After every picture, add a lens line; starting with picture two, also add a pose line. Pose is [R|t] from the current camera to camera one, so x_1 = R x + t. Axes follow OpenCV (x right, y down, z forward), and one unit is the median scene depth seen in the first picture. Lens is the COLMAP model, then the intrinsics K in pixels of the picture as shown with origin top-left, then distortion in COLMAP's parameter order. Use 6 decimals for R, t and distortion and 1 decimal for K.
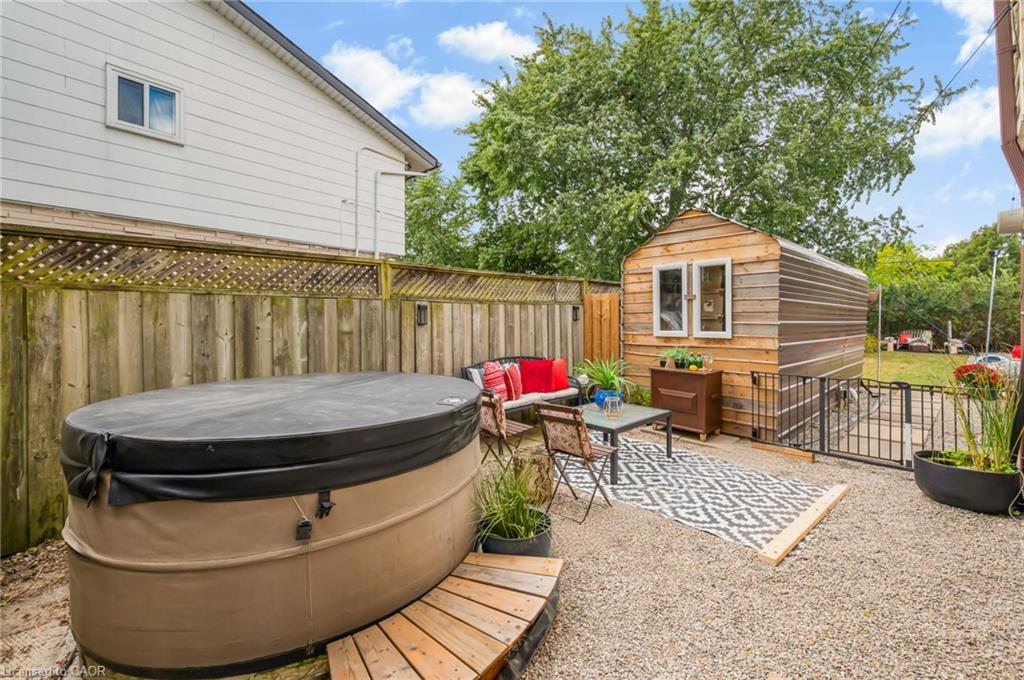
lens RADIAL K [[420.2, 0, 514.6], [0, 420.2, 322.2], [0, 0, 1]] dist [0.001646, 0.000043]
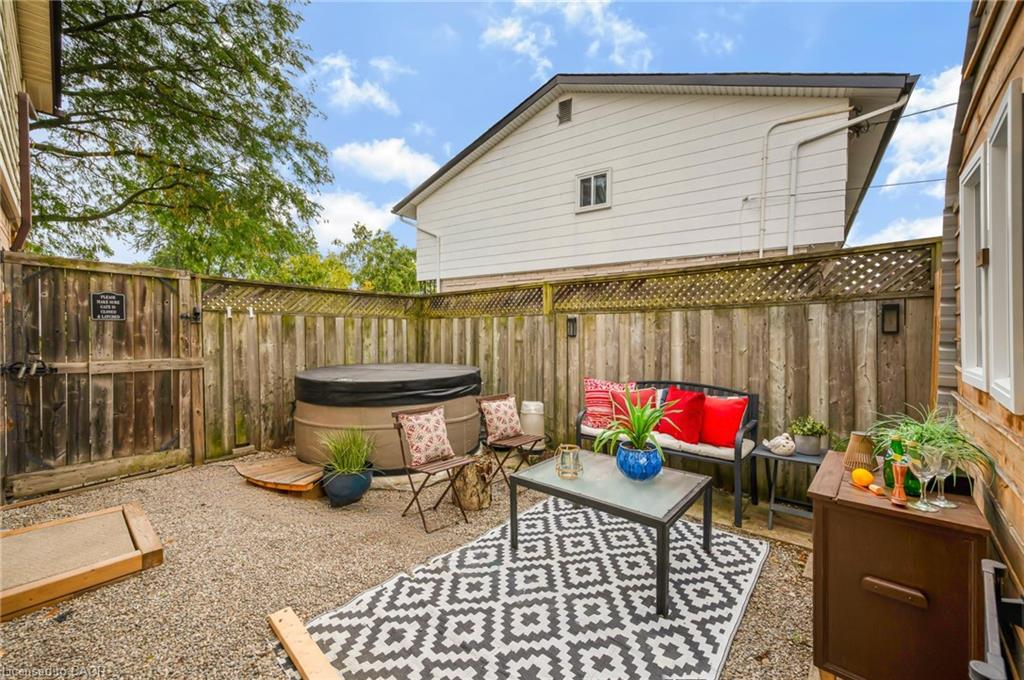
lens RADIAL K [[409.5, 0, 507.8], [0, 409.5, 335.3], [0, 0, 1]] dist [0.001159, -0.000031]
pose [[0.096107, 0.014156, -0.995270, 0.752271], [-0.001830, 0.999900, 0.014045, -0.010574], [0.995369, 0.000472, 0.096123, 0.704983]]
